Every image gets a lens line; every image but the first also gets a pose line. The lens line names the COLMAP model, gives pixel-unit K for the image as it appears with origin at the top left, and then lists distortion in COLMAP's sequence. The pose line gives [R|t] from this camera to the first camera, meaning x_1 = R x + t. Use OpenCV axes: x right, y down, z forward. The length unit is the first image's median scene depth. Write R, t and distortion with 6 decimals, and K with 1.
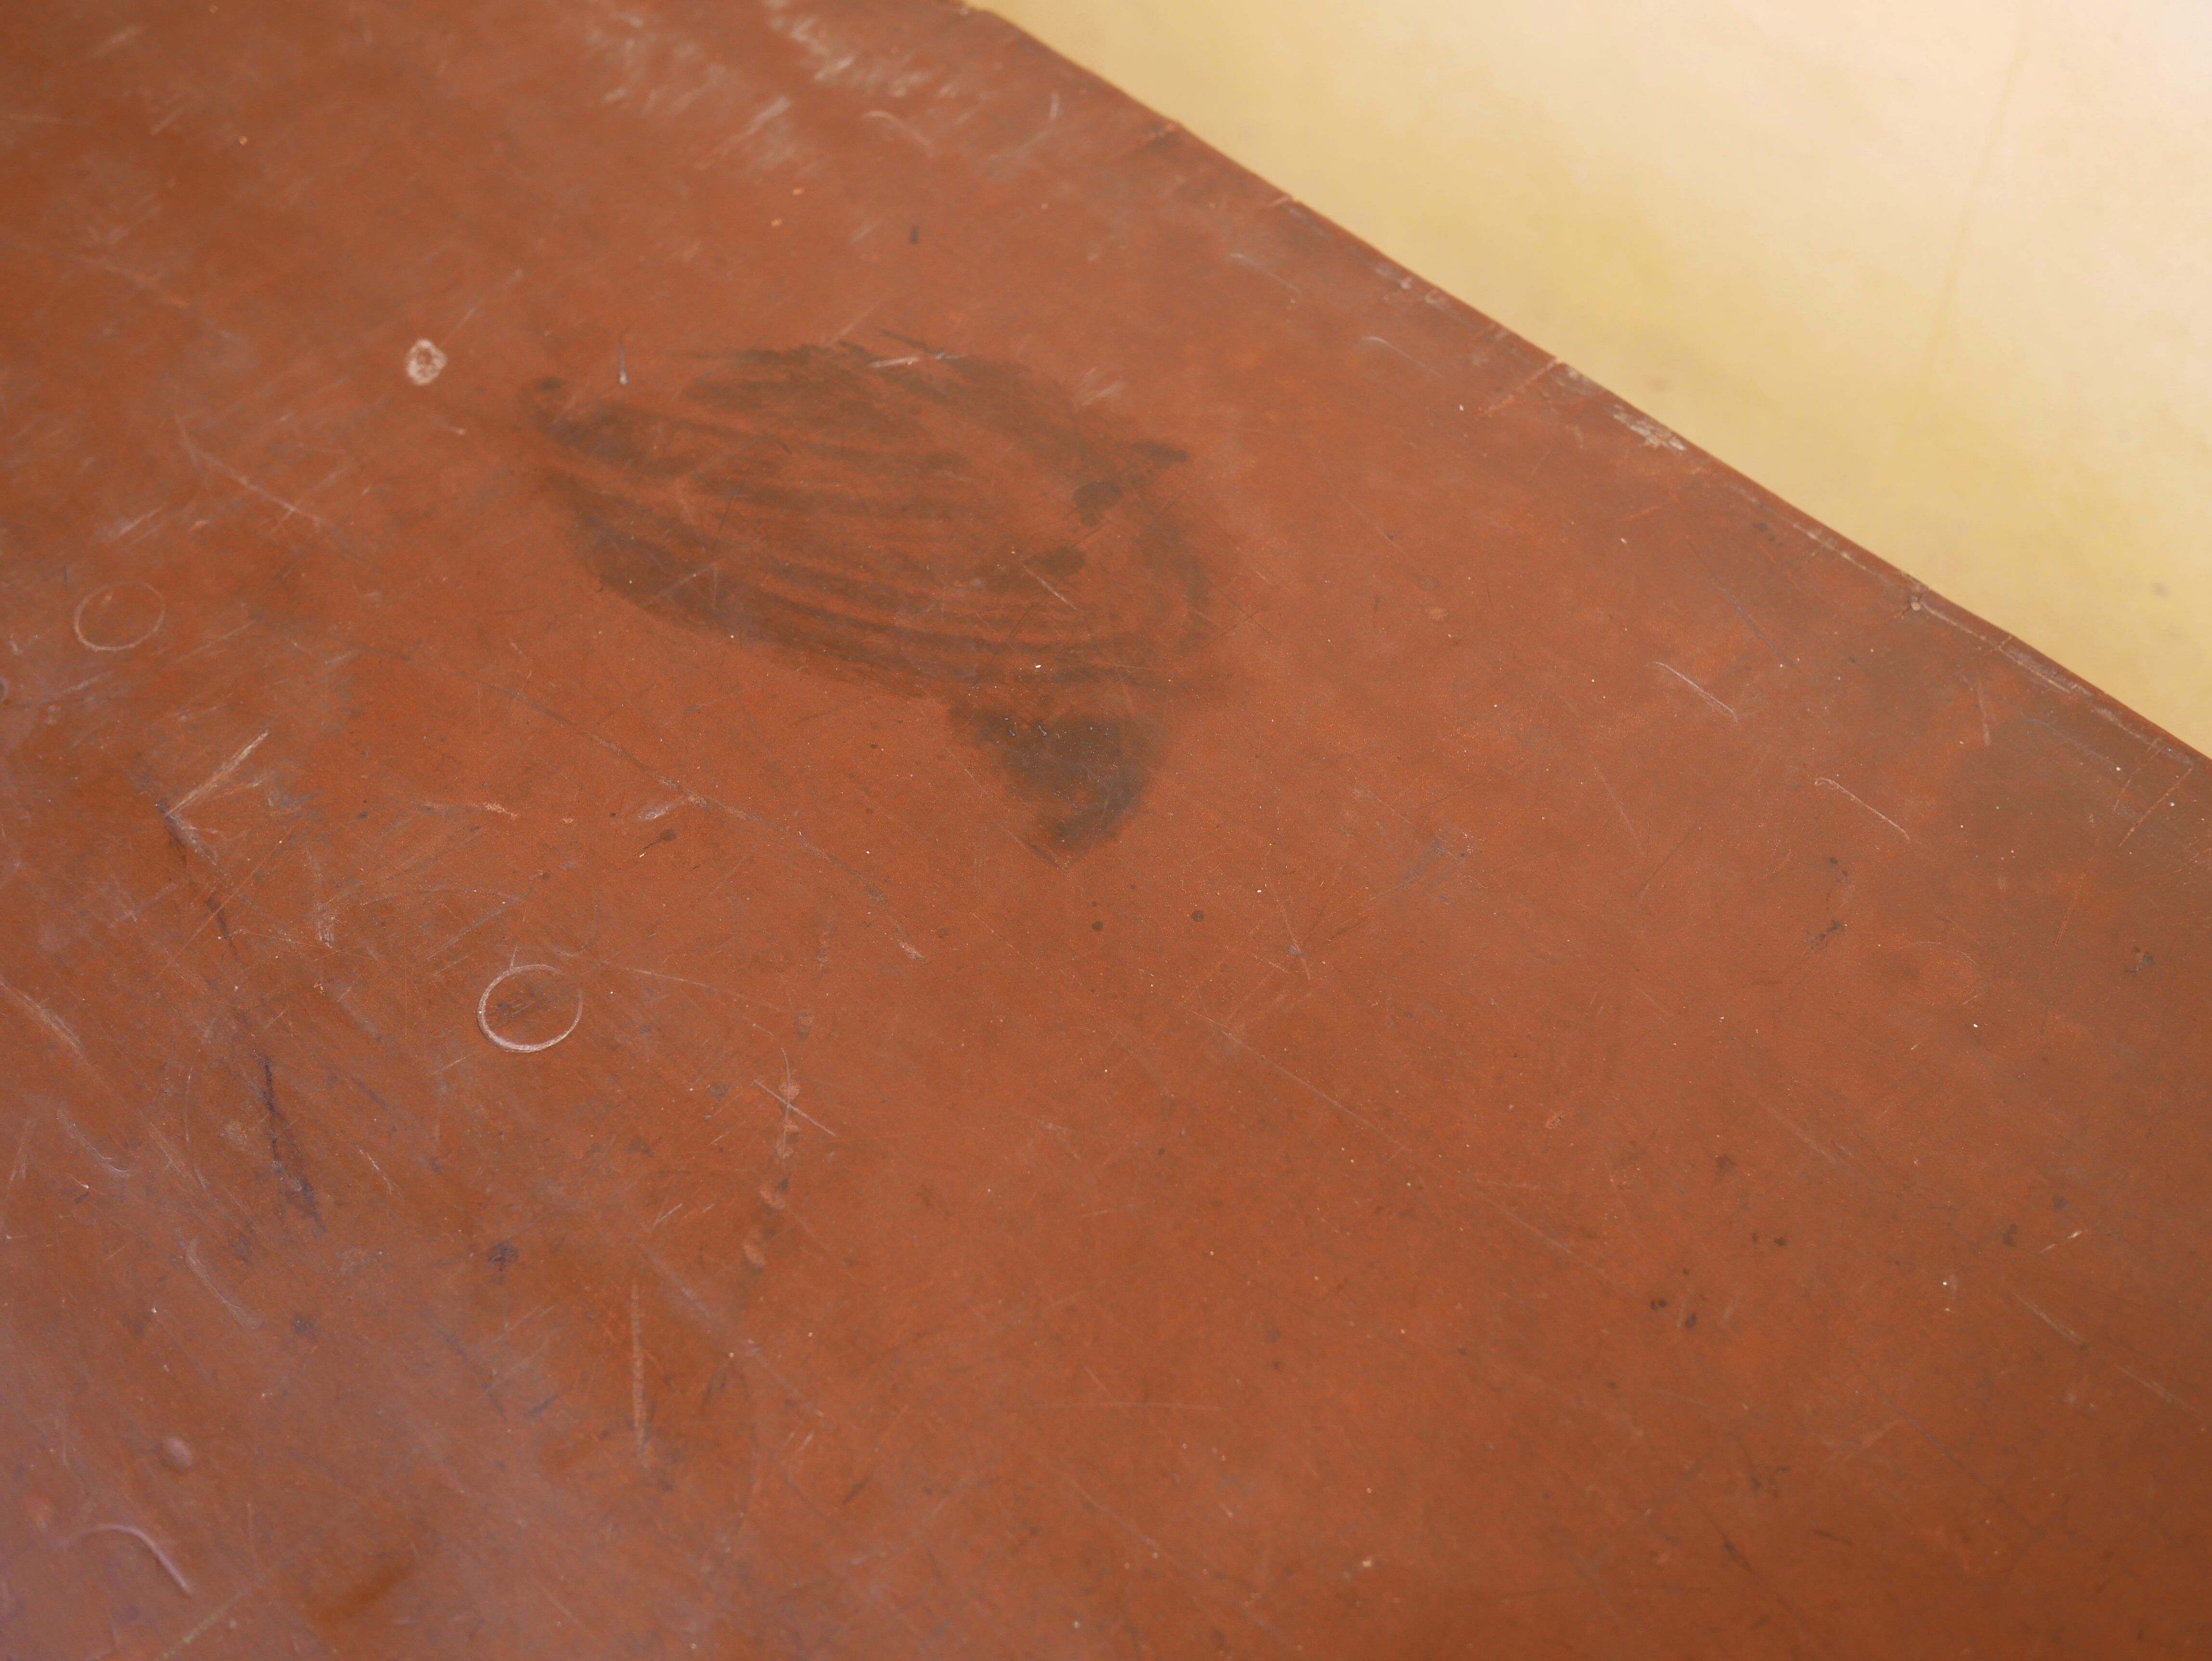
lens RADIAL K [[2542.5, 0, 1090.1], [0, 2542.5, 838.6], [0, 0, 1]] dist [-0.024442, 0.020720]
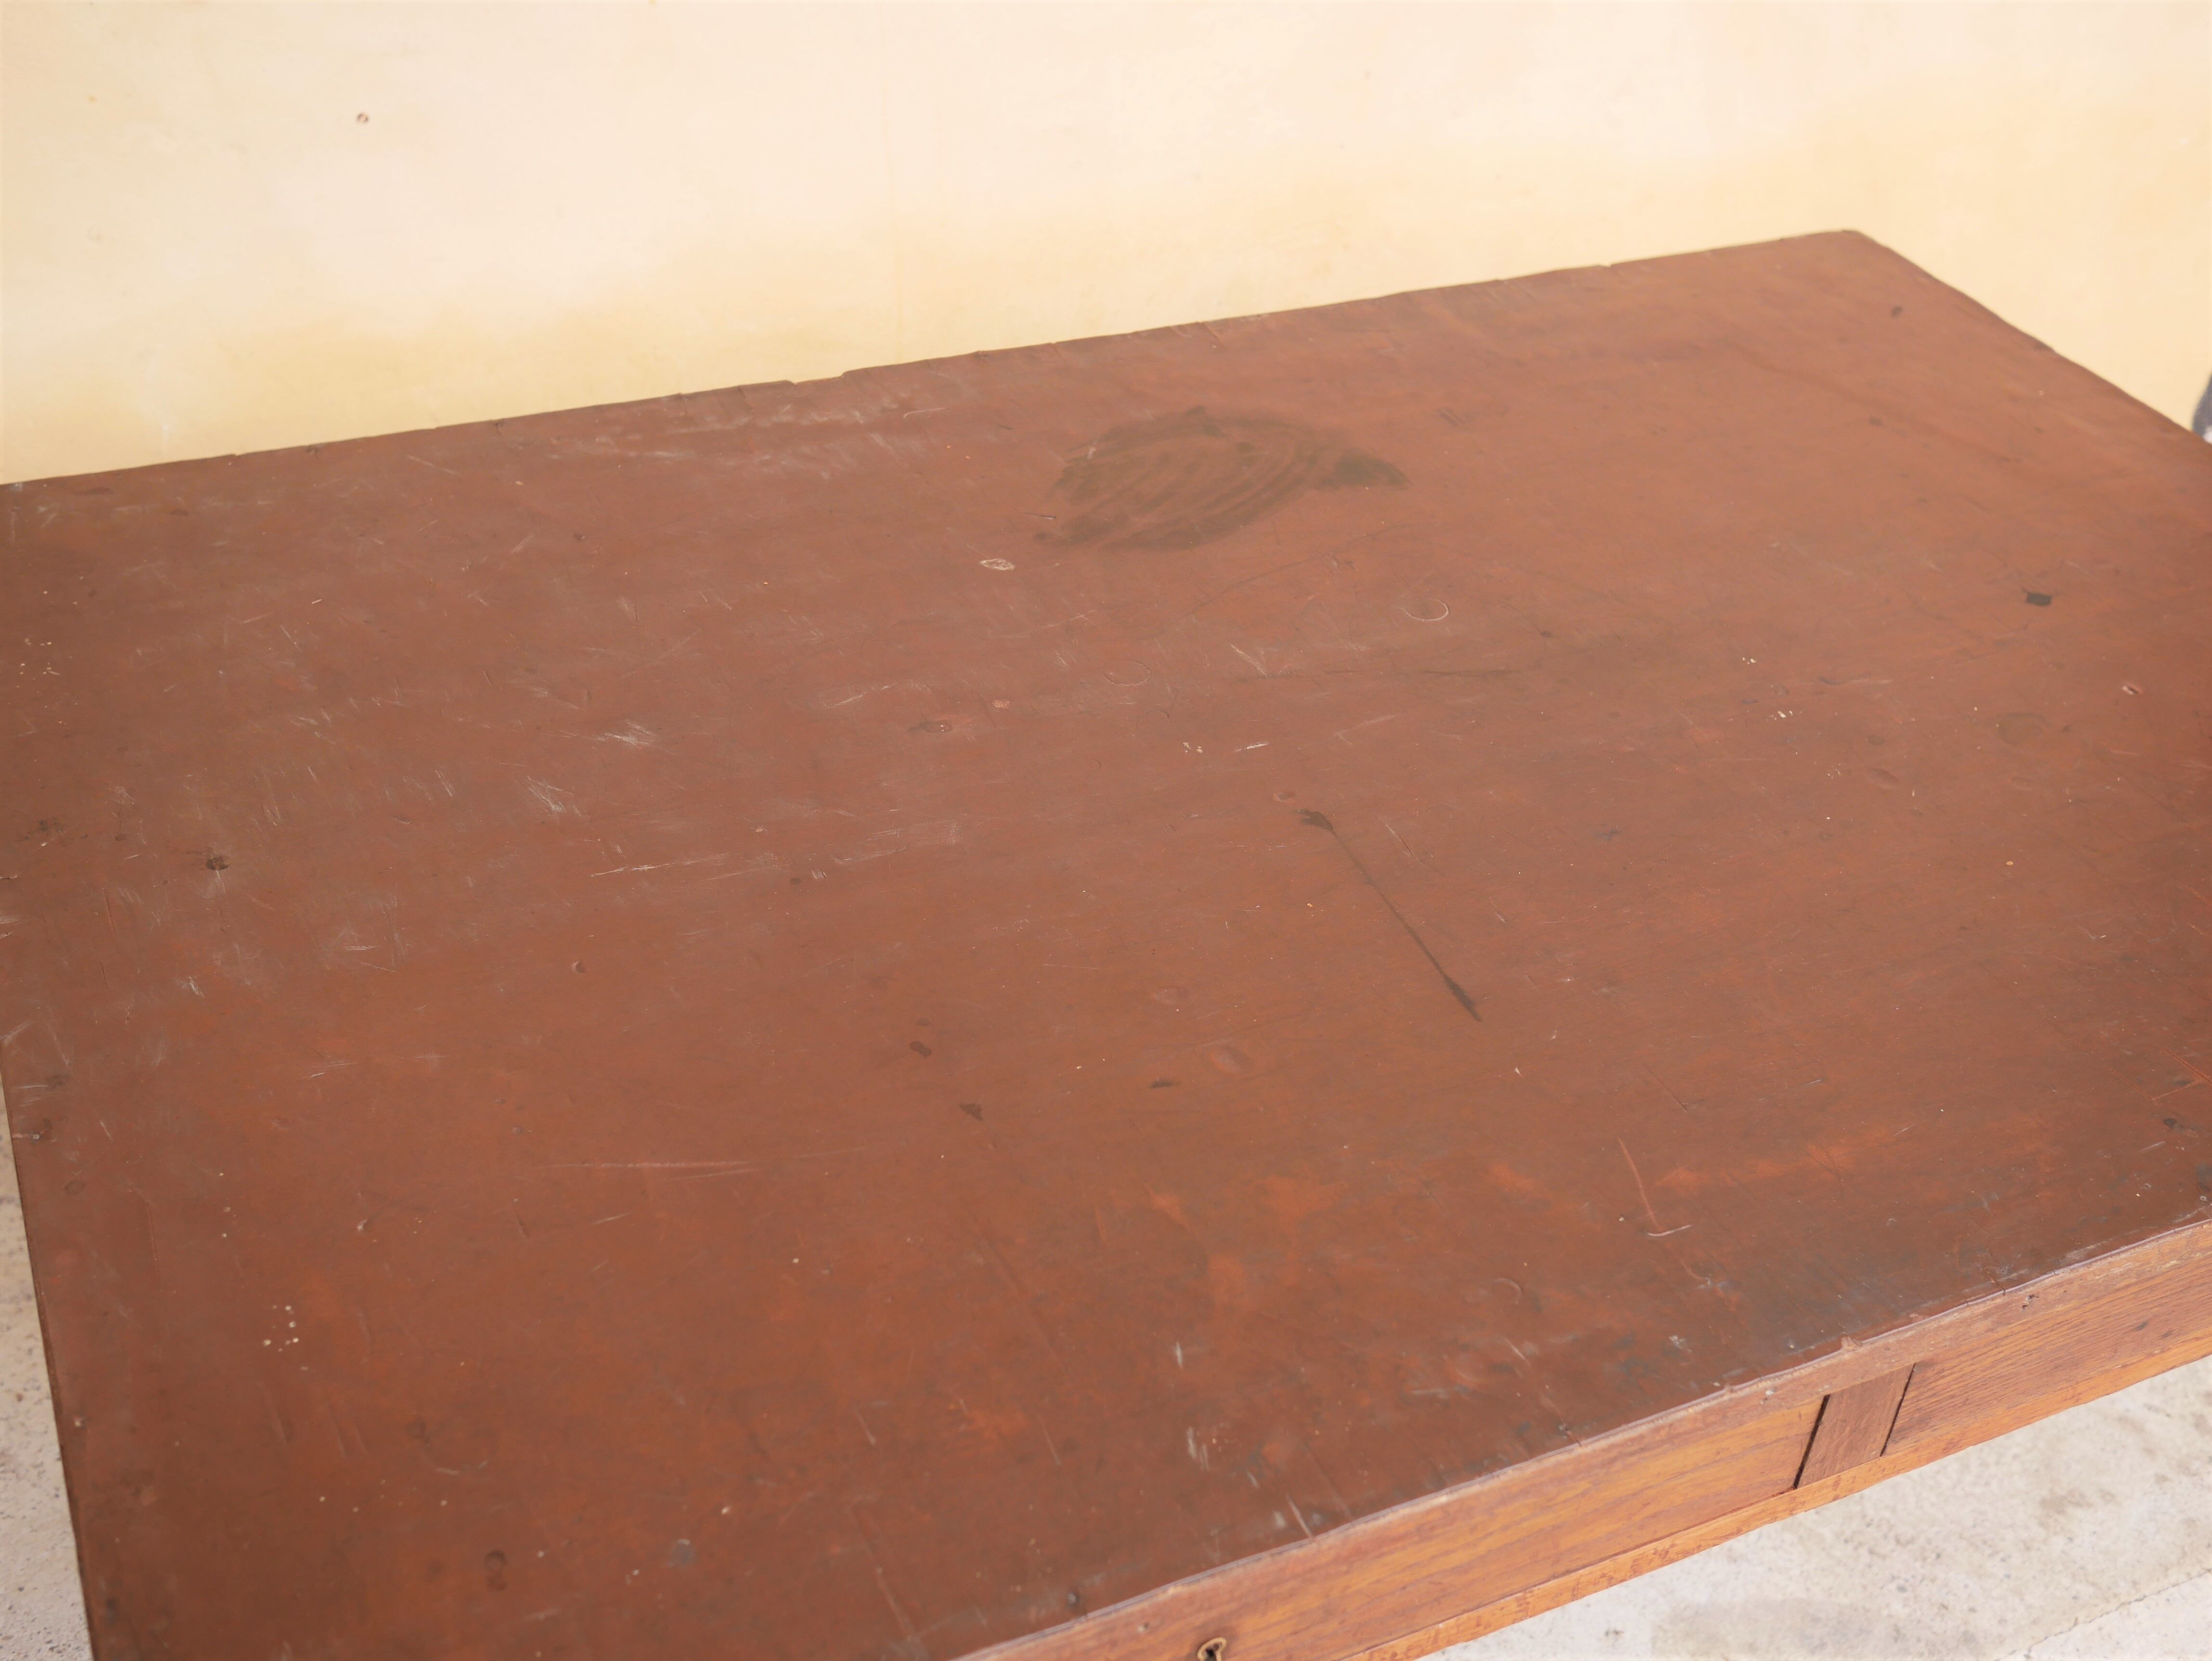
lens RADIAL K [[2474.6, 0, 1090.2], [0, 2474.6, 833.1], [0, 0, 1]] dist [-0.032166, 0.061690]
pose [[0.346060, -0.546457, 0.762645, -1.792330], [0.697865, 0.693228, 0.180053, -0.341162], [-0.627079, 0.469914, 0.621252, -0.087808]]
